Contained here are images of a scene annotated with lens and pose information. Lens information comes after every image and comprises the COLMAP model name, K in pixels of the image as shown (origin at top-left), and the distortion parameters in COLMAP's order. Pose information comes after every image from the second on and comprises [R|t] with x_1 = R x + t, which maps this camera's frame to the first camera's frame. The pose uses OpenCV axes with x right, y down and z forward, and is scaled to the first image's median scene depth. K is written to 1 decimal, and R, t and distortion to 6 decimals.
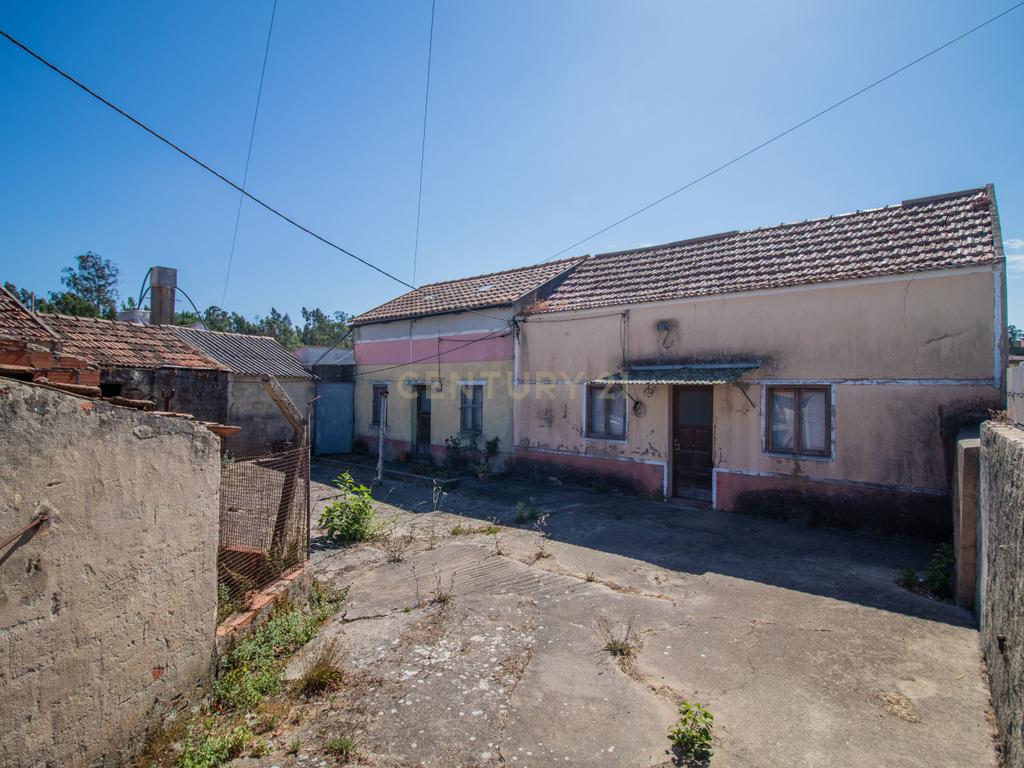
lens RADIAL K [[541.6, 0, 512.0], [0, 541.6, 384.0], [0, 0, 1]] dist [-0.001469, -0.012981]
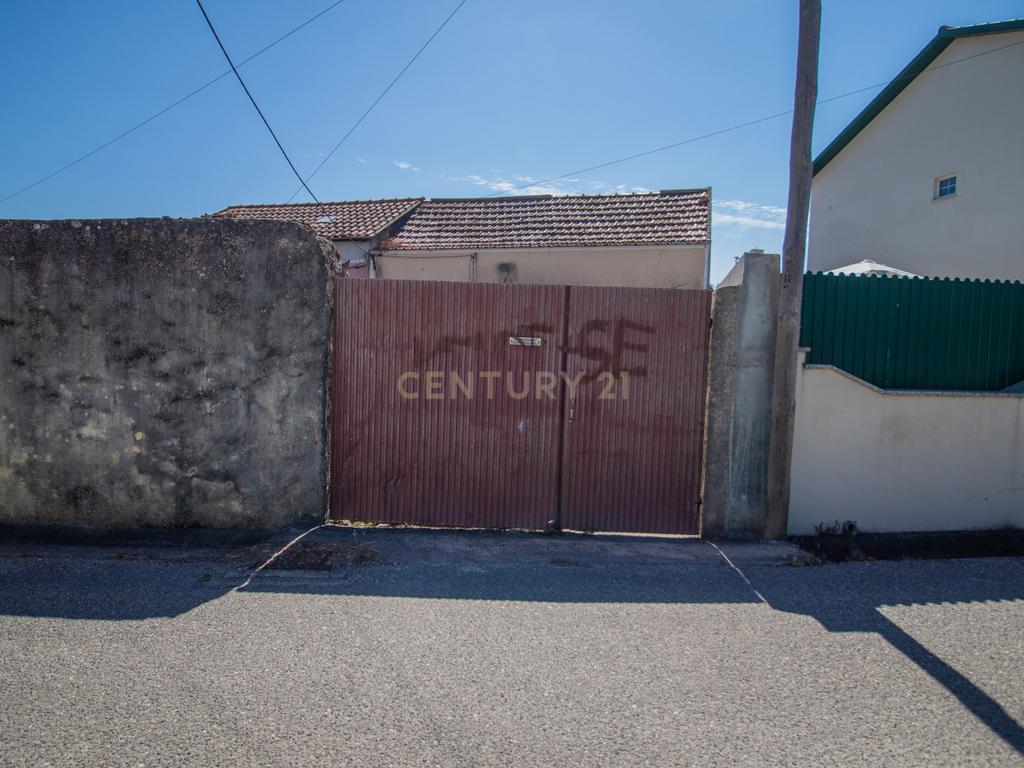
lens RADIAL K [[642.4, 0, 507.1], [0, 642.4, 373.0], [0, 0, 1]] dist [-0.008406, -0.001629]
pose [[0.917350, -0.006012, 0.398035, -0.300710], [-0.022852, 0.997442, 0.067733, 0.036860], [-0.397424, -0.071231, 0.914866, -0.394488]]
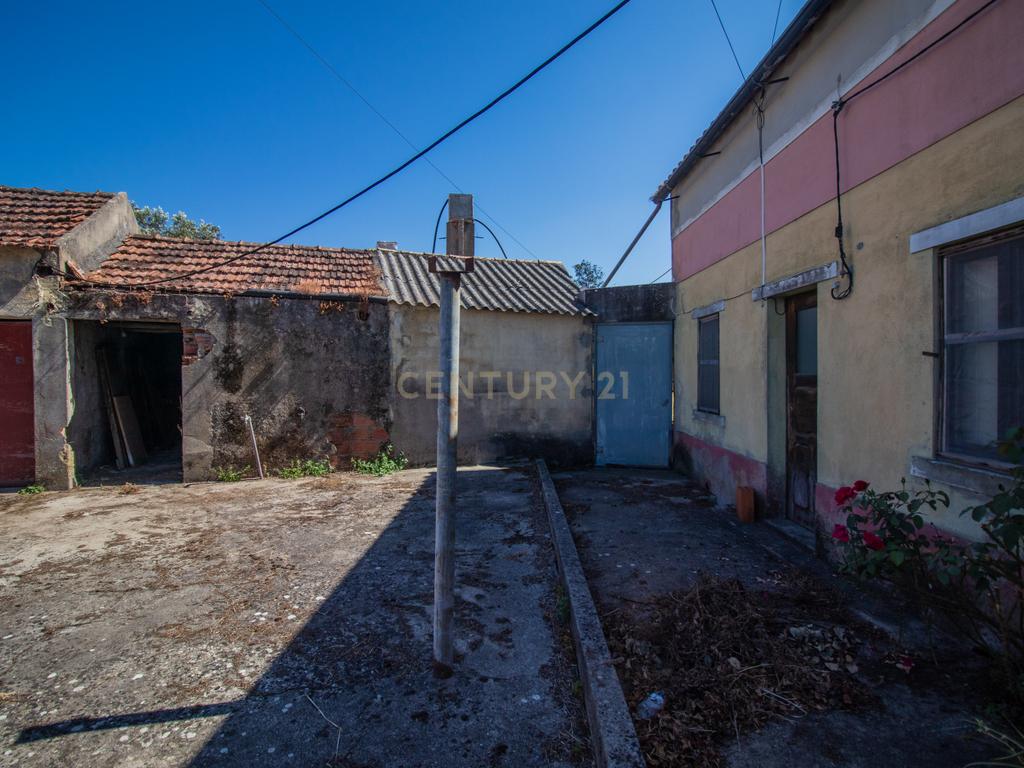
lens RADIAL K [[531.6, 0, 506.0], [0, 531.6, 378.5], [0, 0, 1]] dist [0.000139, -0.014349]
pose [[0.664996, -0.004268, -0.746834, -0.061739], [0.018199, 0.999779, 0.010491, 0.062269], [0.746625, -0.020568, 0.664927, 0.897495]]
